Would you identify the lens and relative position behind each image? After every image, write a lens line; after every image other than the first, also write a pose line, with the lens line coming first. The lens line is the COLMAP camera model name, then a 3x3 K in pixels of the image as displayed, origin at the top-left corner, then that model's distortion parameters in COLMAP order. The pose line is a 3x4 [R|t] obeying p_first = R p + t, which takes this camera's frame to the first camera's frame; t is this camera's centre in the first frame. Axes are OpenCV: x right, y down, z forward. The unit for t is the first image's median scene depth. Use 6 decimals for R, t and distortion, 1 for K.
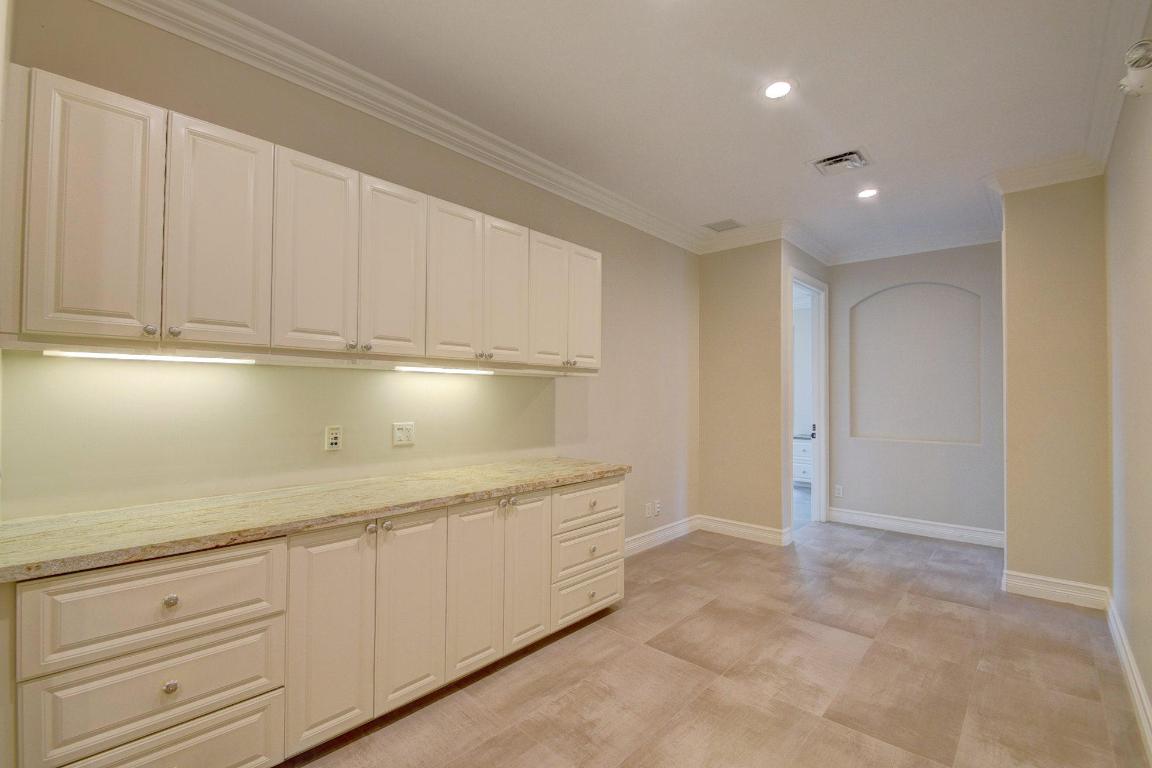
lens RADIAL K [[514.3, 0, 575.0], [0, 514.3, 390.8], [0, 0, 1]] dist [0.016299, -0.017444]
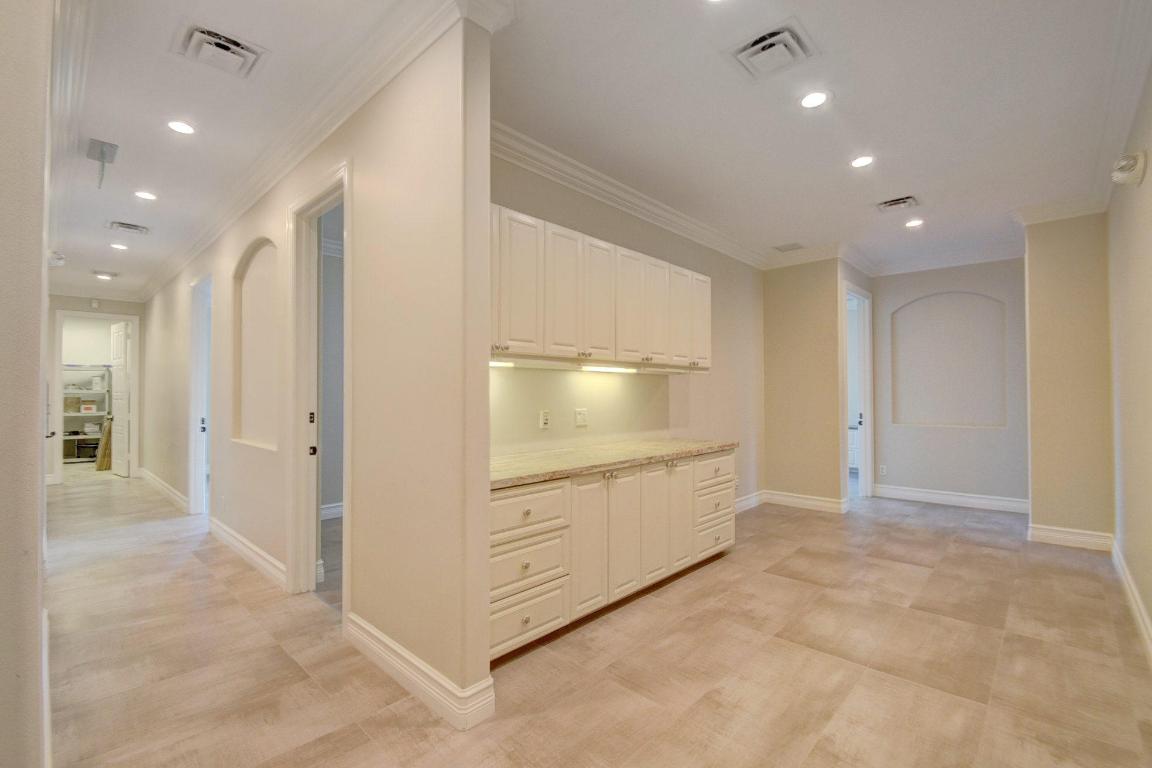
lens RADIAL K [[514.3, 0, 575.0], [0, 514.3, 390.8], [0, 0, 1]] dist [0.016299, -0.017444]
pose [[0.999866, -0.009291, -0.013513, -0.300357], [0.009324, 0.999954, 0.002360, 0.009484], [0.013490, -0.002485, 0.999906, -0.318444]]
